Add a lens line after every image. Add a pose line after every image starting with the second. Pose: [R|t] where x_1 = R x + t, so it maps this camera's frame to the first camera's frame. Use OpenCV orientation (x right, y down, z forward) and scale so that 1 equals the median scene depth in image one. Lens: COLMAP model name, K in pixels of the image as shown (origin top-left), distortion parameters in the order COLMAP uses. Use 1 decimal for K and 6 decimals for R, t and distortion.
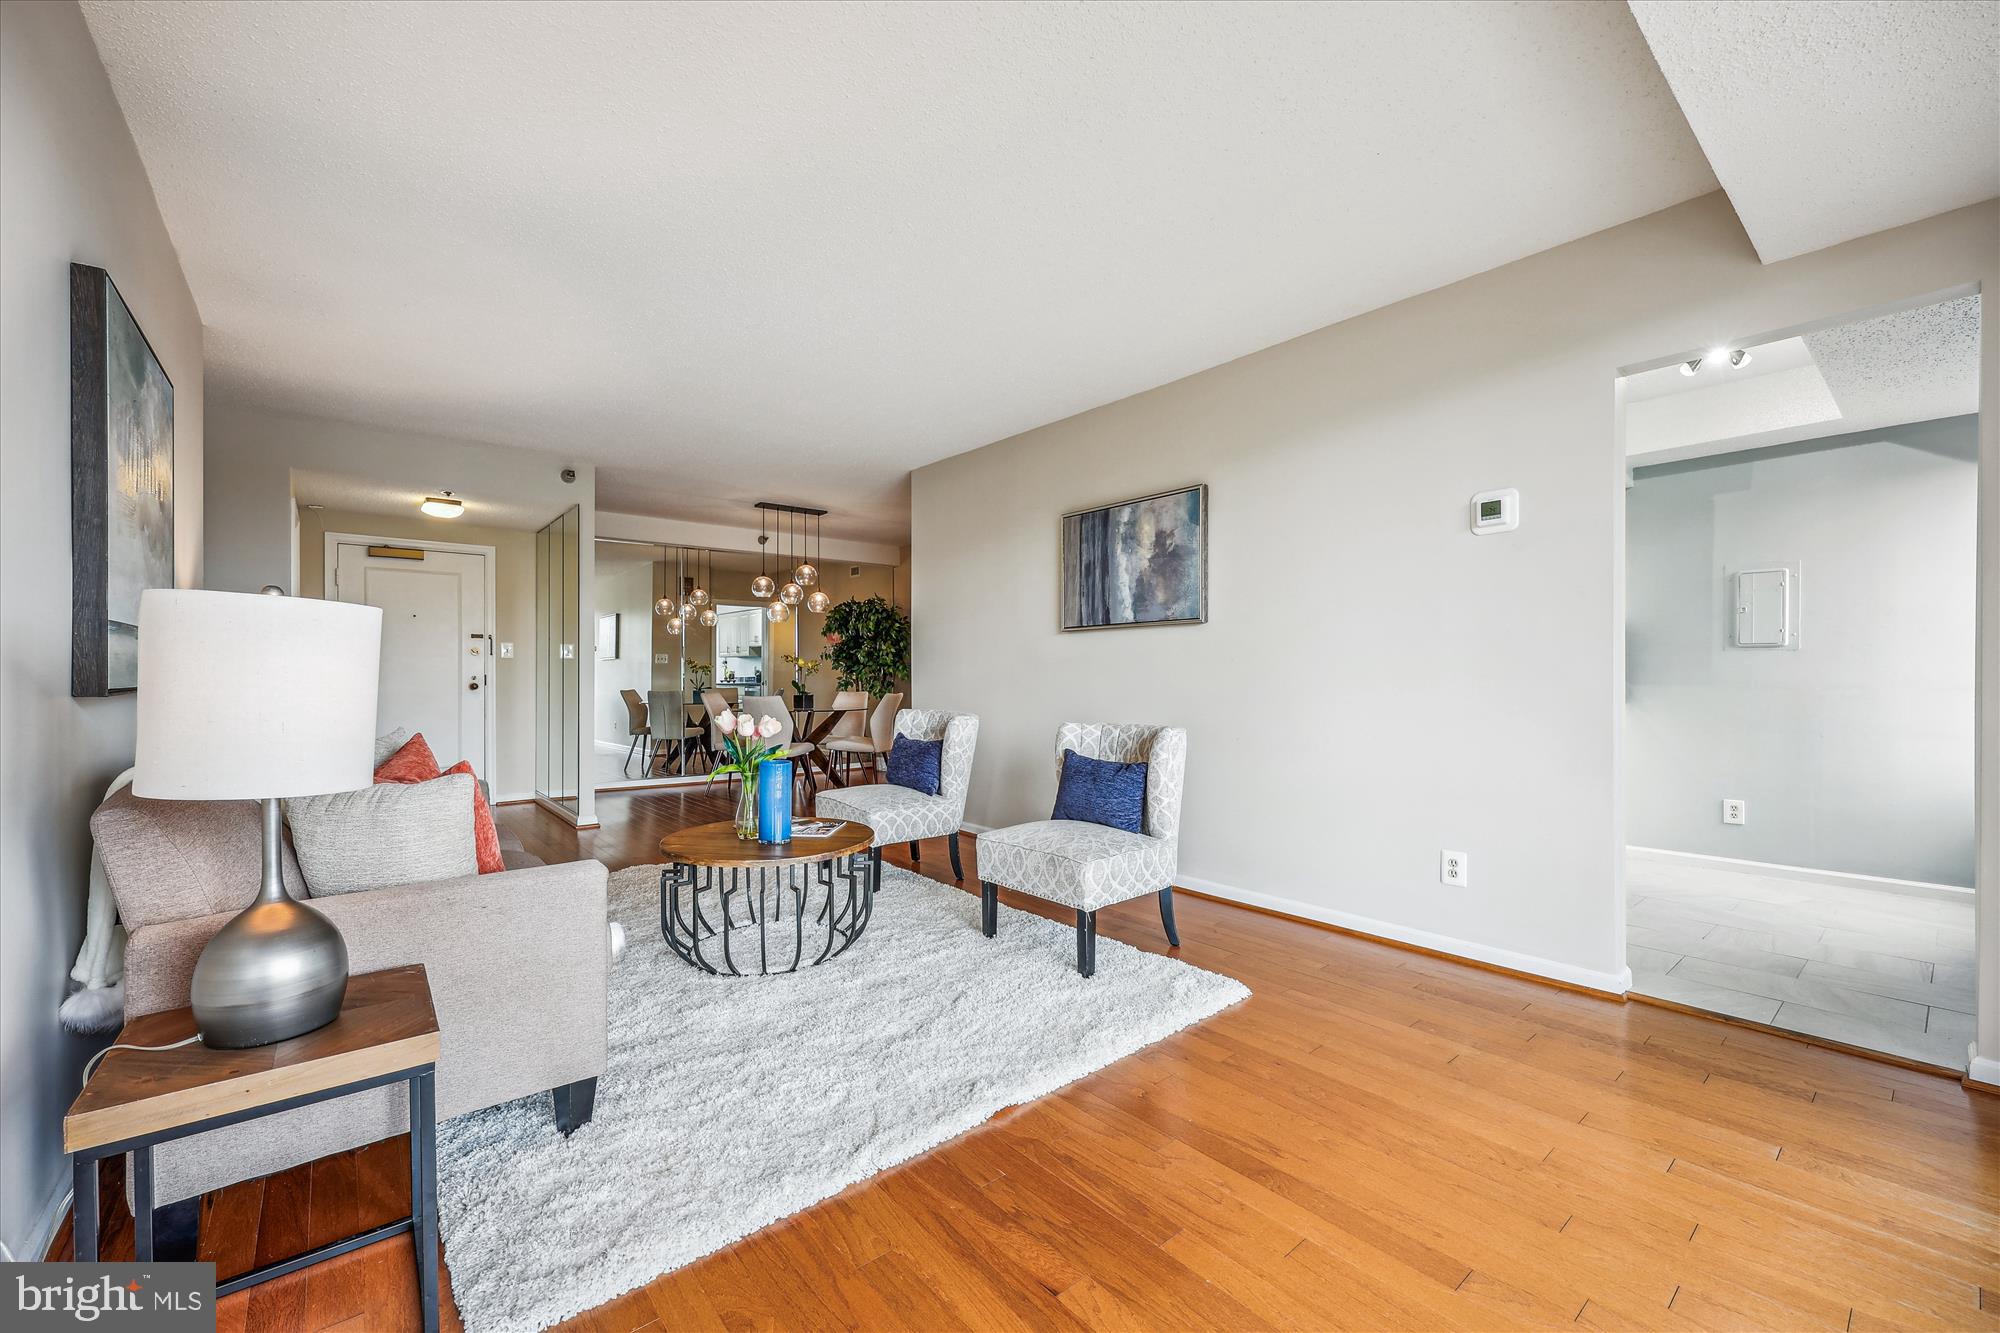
lens RADIAL K [[808.5, 0, 1002.2], [0, 808.5, 673.6], [0, 0, 1]] dist [-0.003318, -0.000315]
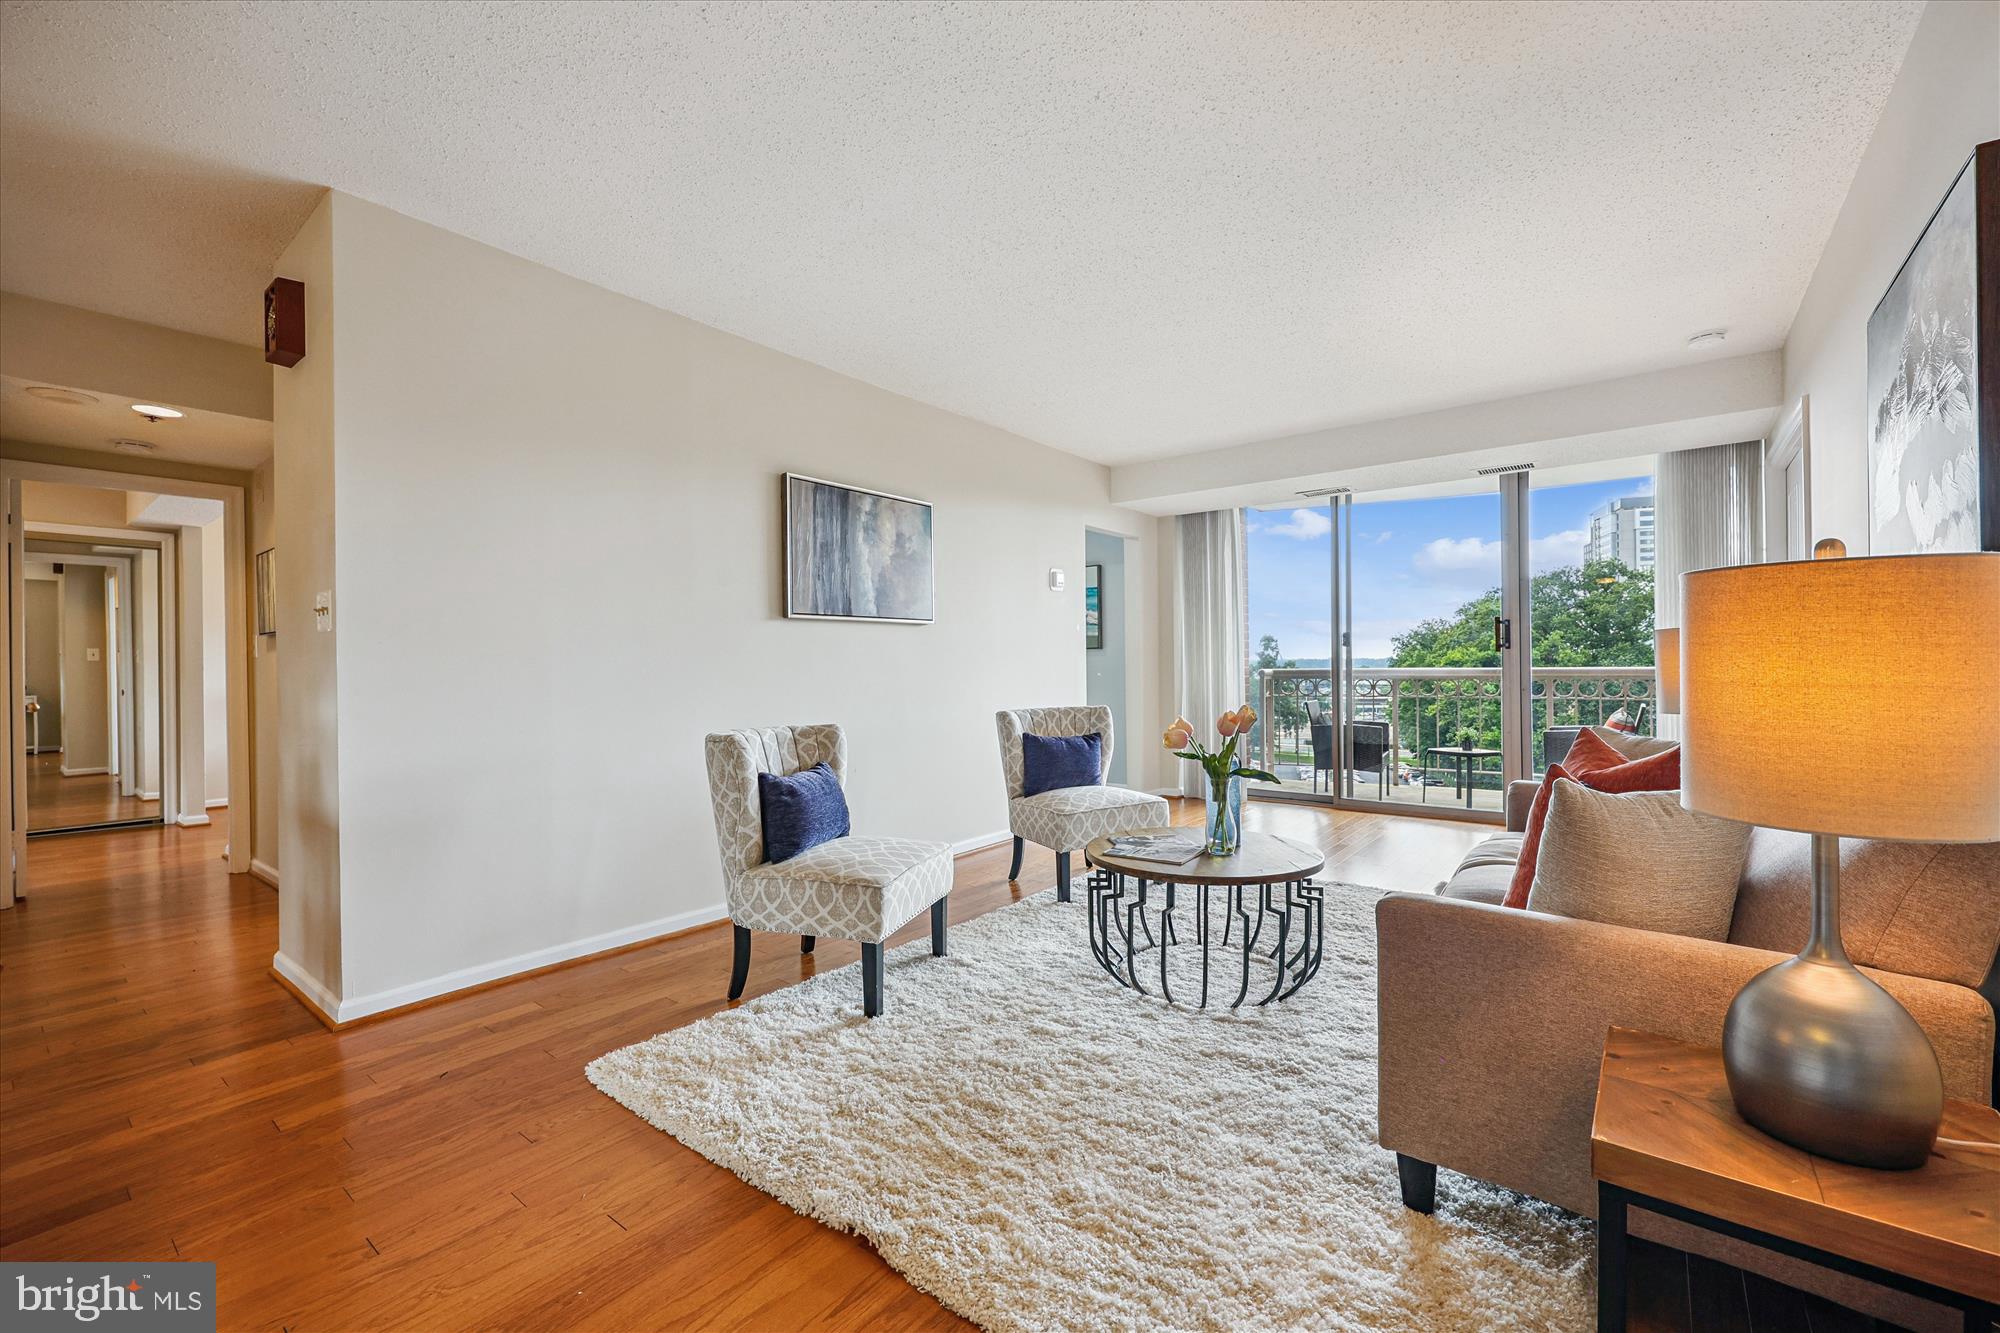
lens RADIAL K [[823.8, 0, 1000.2], [0, 823.8, 673.0], [0, 0, 1]] dist [0.001771, 0.000181]
pose [[-0.210564, 0.003632, 0.977573, -0.849166], [0.018601, 0.999827, 0.000292, 0.007749], [-0.977403, 0.018245, -0.210595, 1.062538]]
